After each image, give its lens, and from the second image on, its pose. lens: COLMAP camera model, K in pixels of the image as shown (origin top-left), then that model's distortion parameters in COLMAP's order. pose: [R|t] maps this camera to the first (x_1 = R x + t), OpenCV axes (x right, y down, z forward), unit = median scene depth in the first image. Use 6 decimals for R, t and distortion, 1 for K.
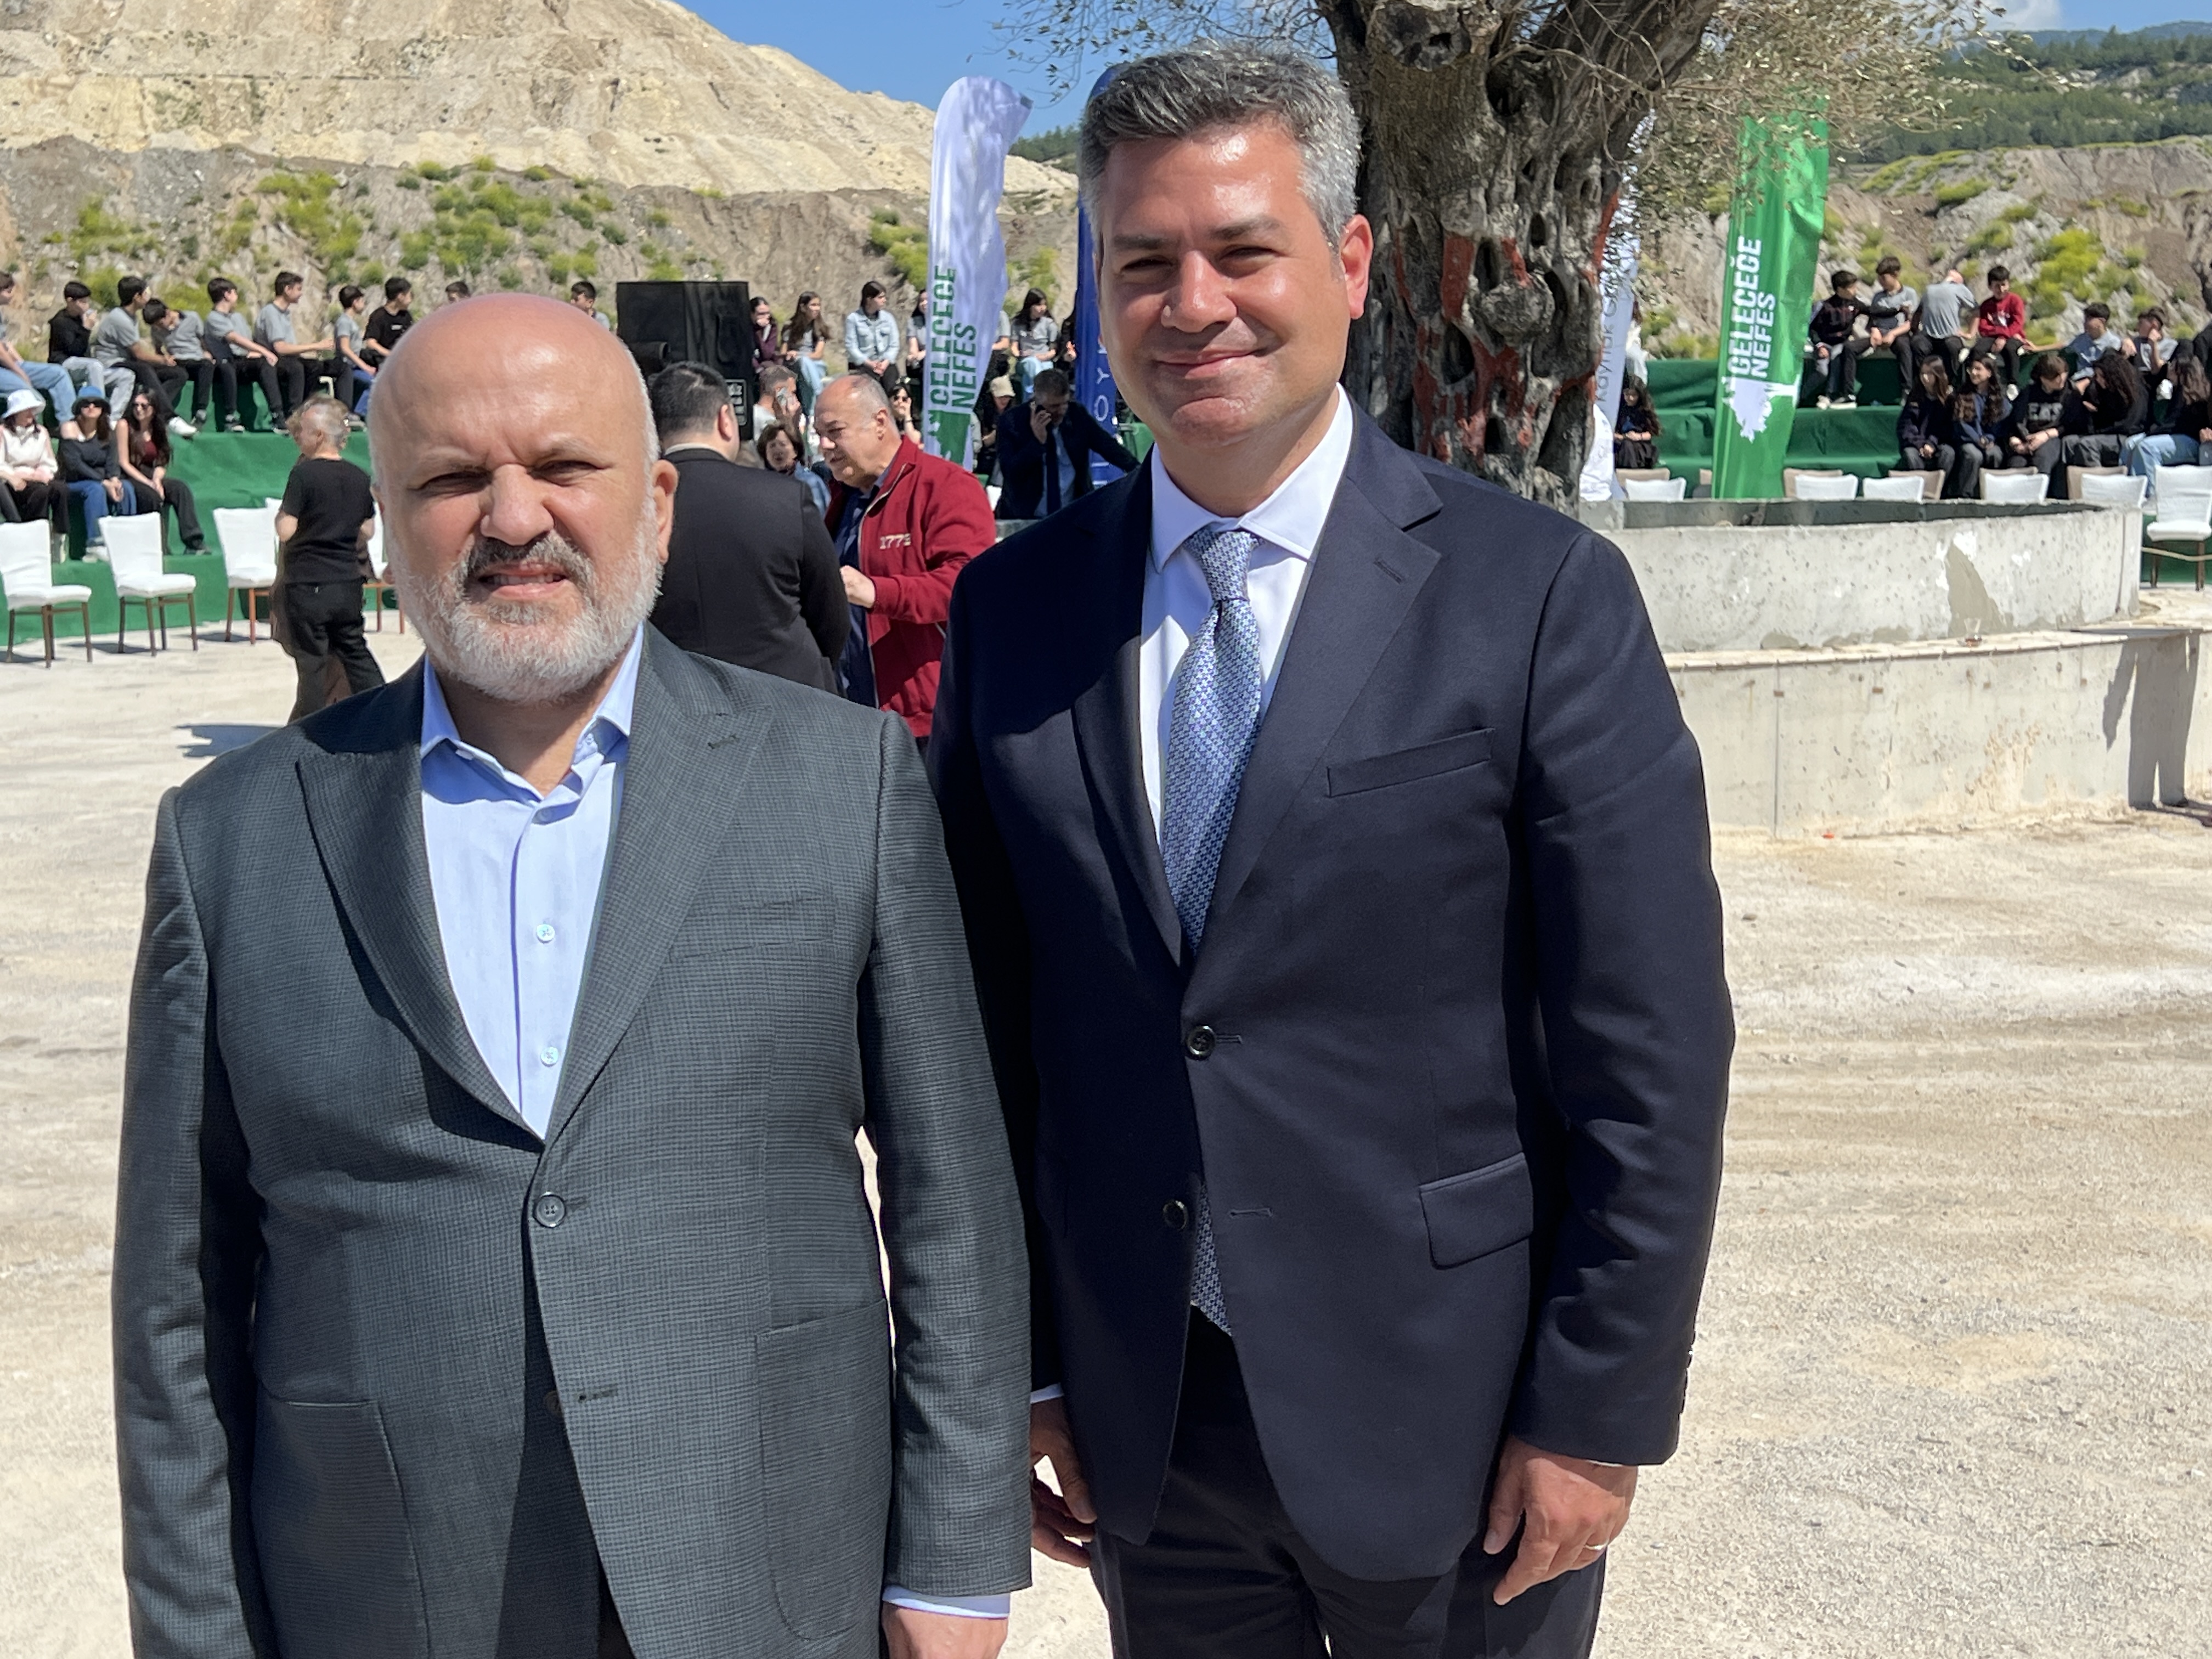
lens RADIAL K [[3063.0, 0, 1124.6], [0, 3063.0, 828.0], [0, 0, 1]] dist [0.177000, -0.492543]
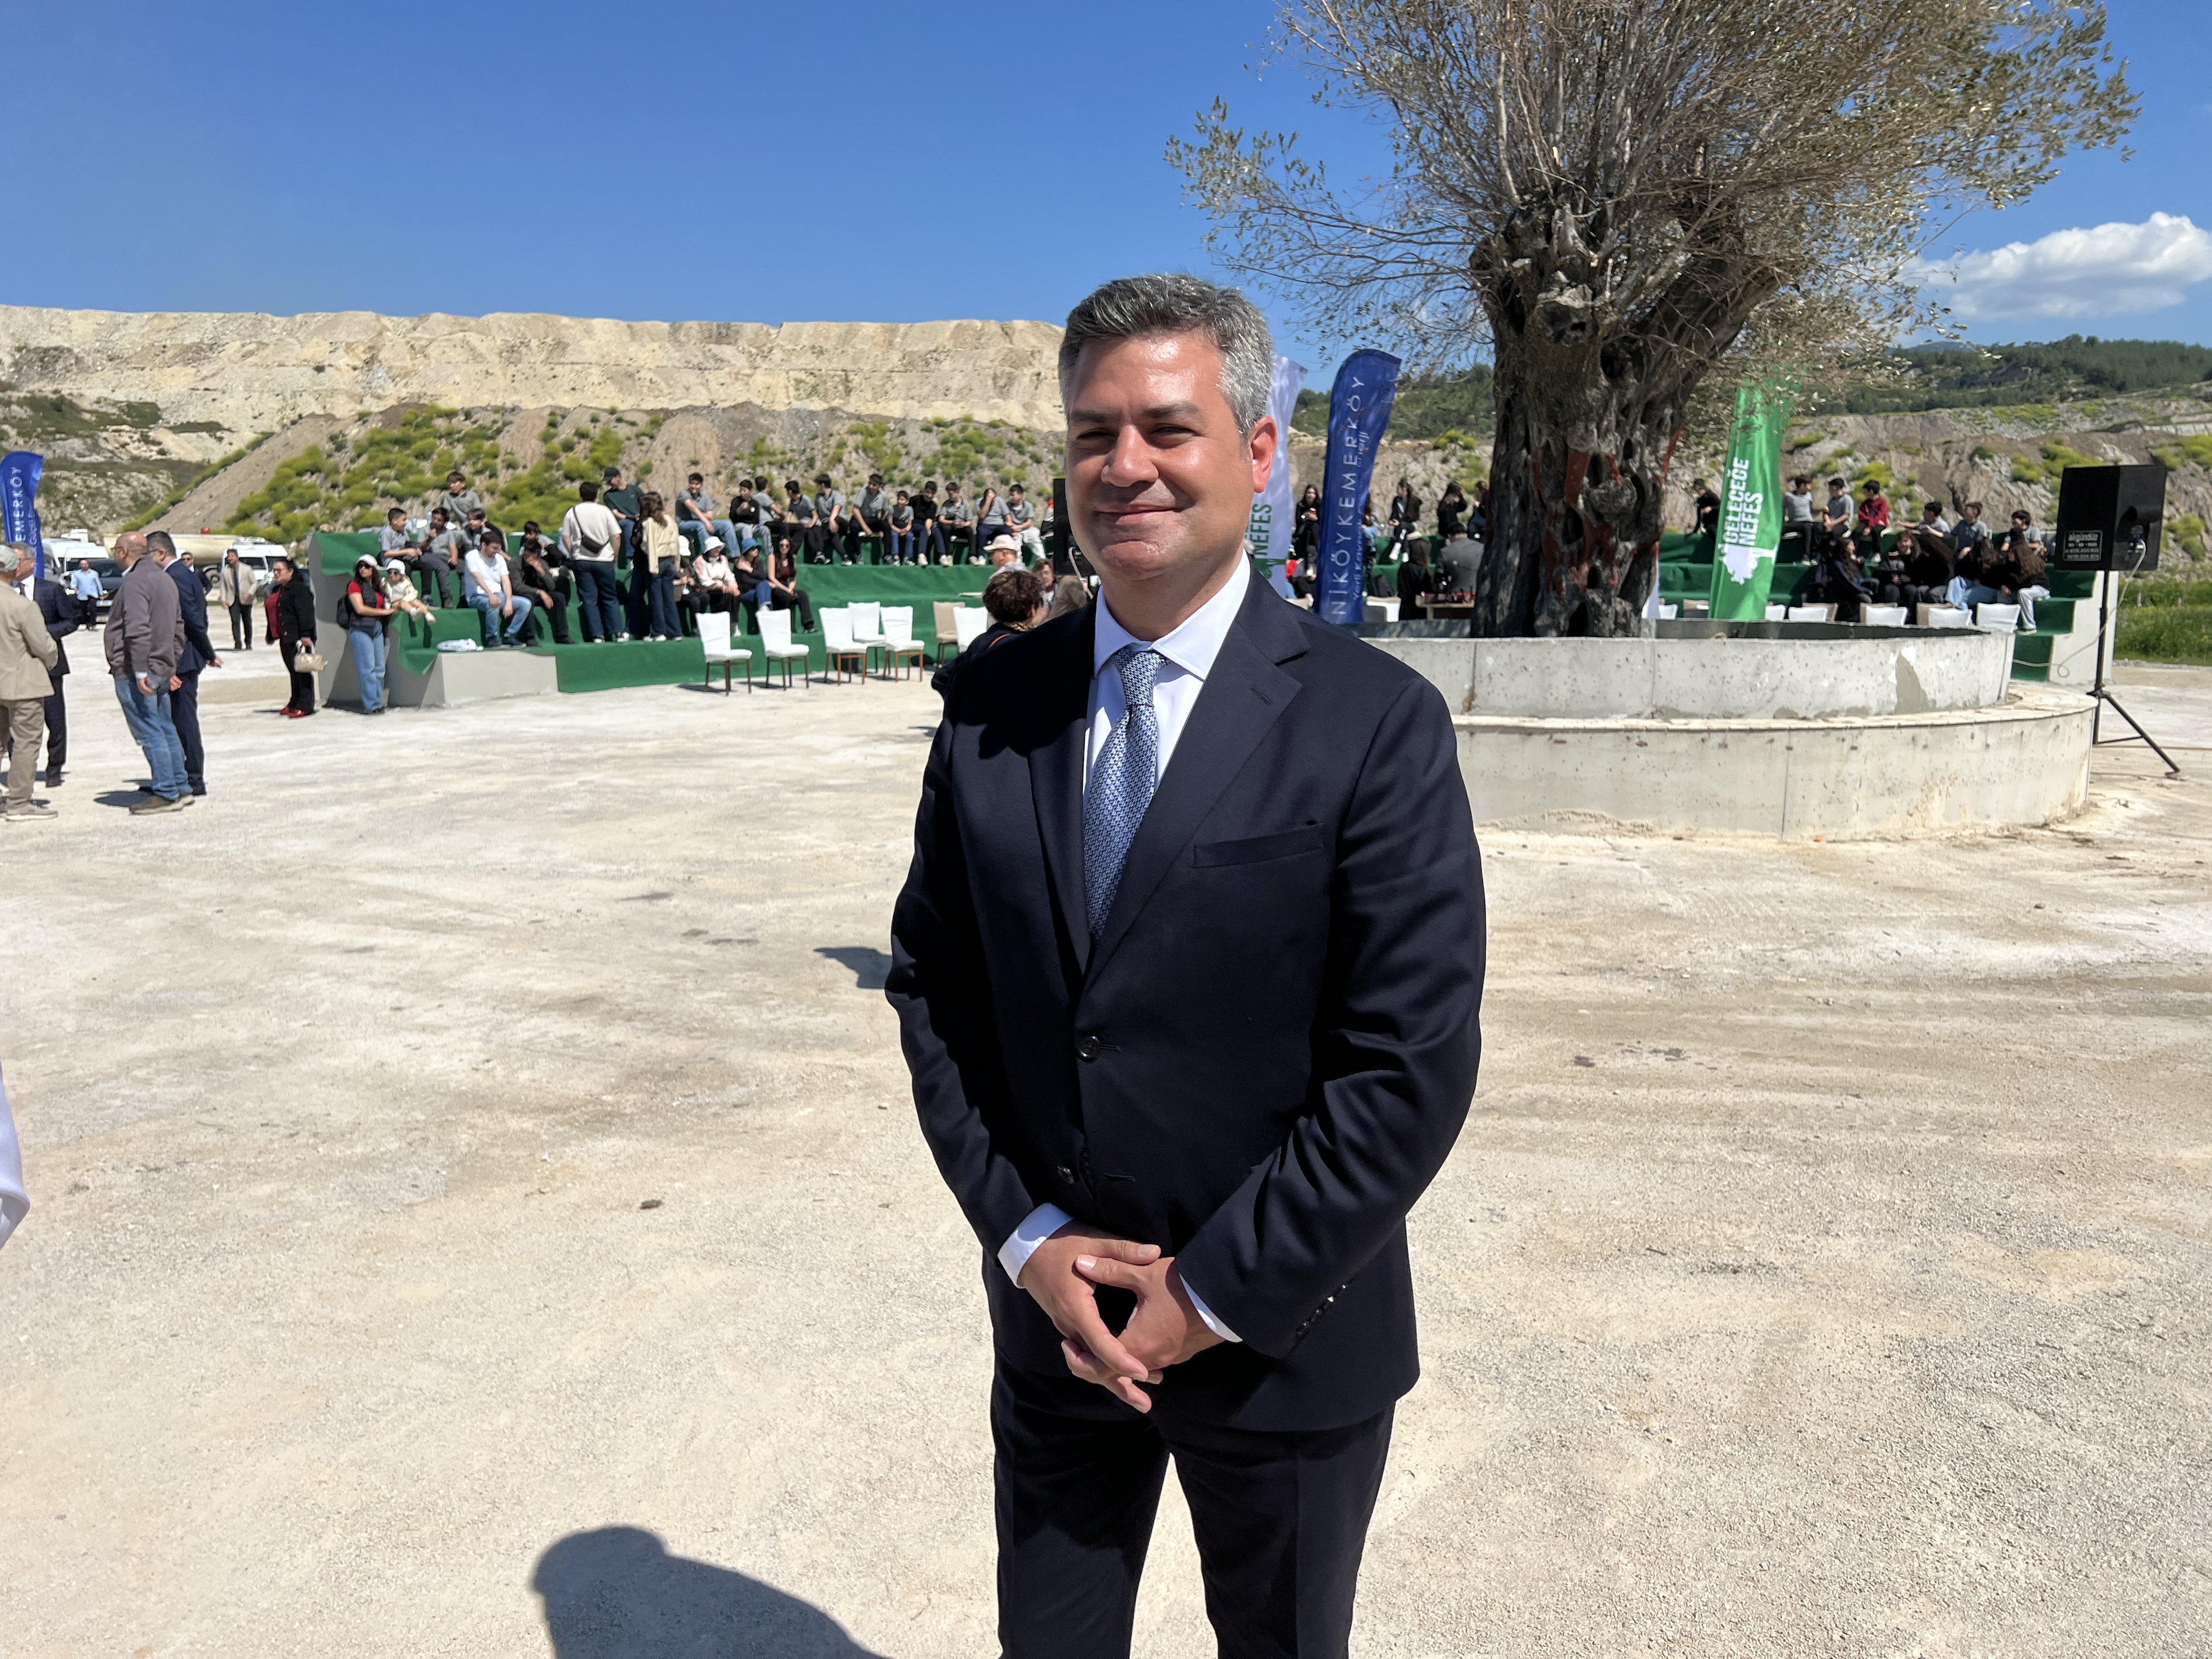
lens RADIAL K [[1684.7, 0, 1110.4], [0, 1684.7, 854.0], [0, 0, 1]] dist [0.071396, -0.080259]
pose [[0.993105, 0.037048, -0.111224, -0.002375], [-0.032675, 0.998629, 0.040890, -0.001099], [0.112586, -0.036974, 0.992954, 0.008259]]
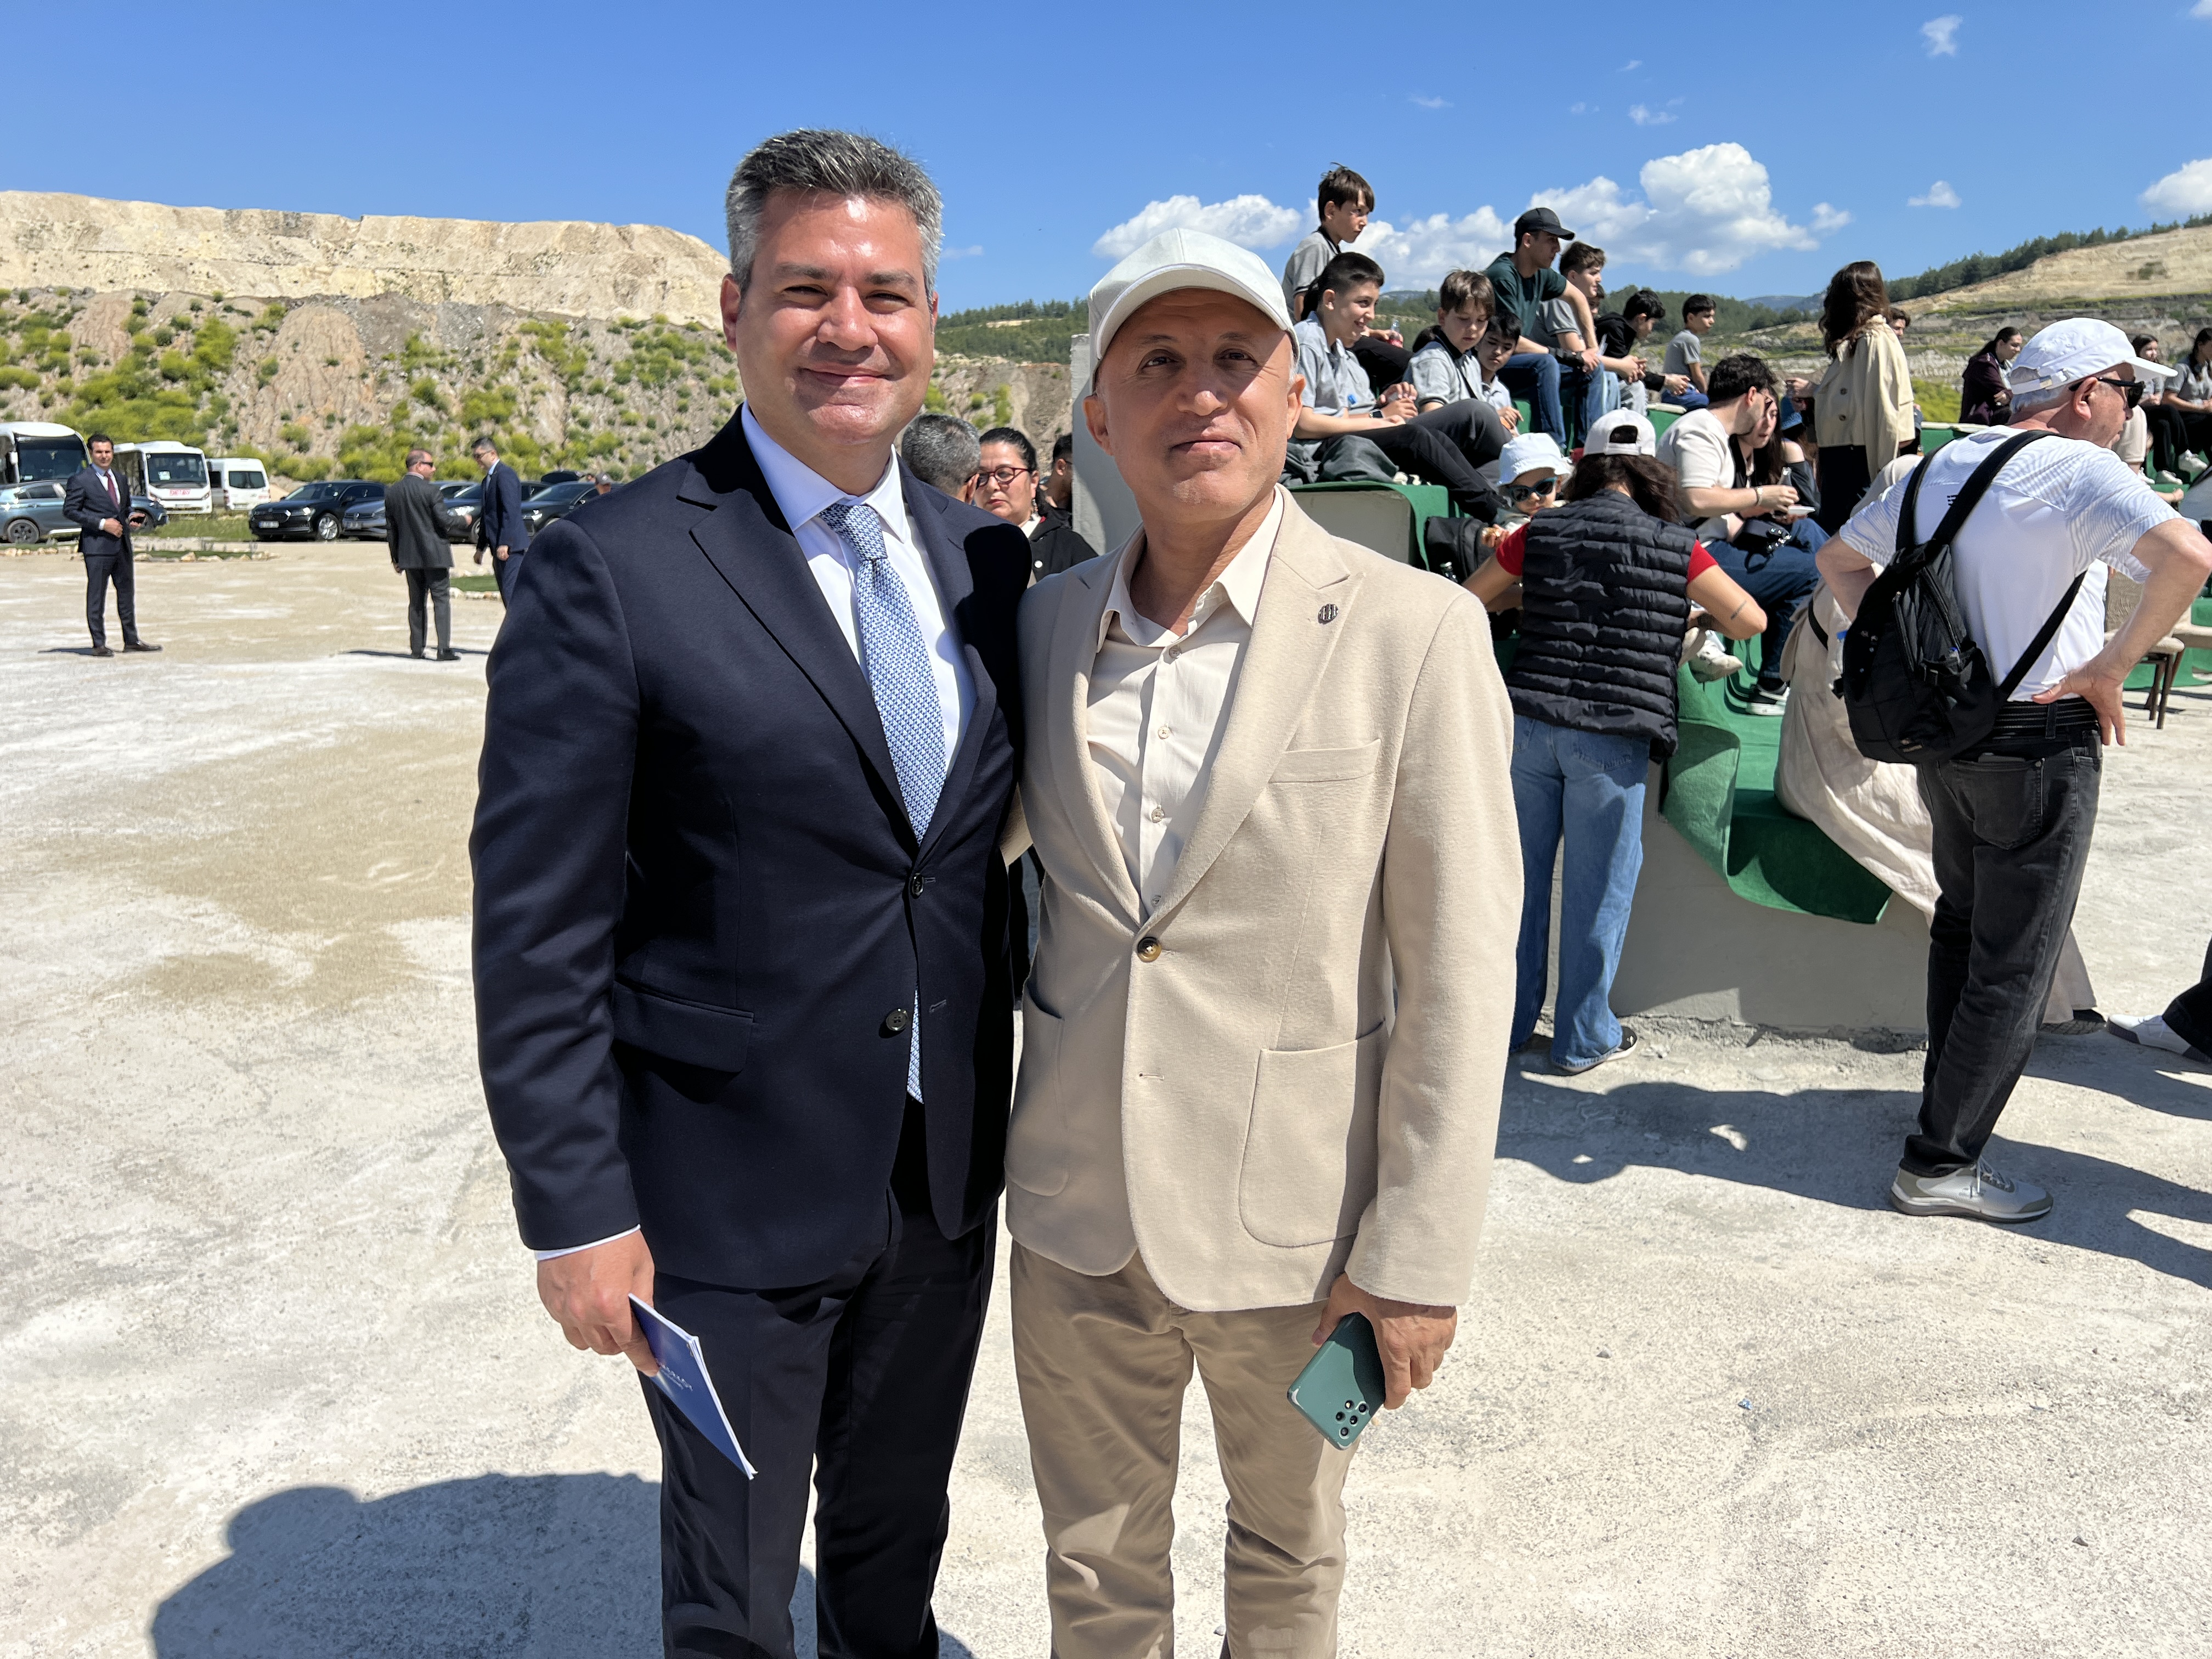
lens RADIAL K [[1680.3, 0, 1110.0], [0, 1680.3, 840.9], [0, 0, 1]] dist [0.026835, -0.013164]
pose [[0.993266, 0.000454, 0.115855, -0.080451], [-0.008726, 0.997446, 0.070897, -0.009814], [-0.115527, -0.071430, 0.990733, 0.094680]]
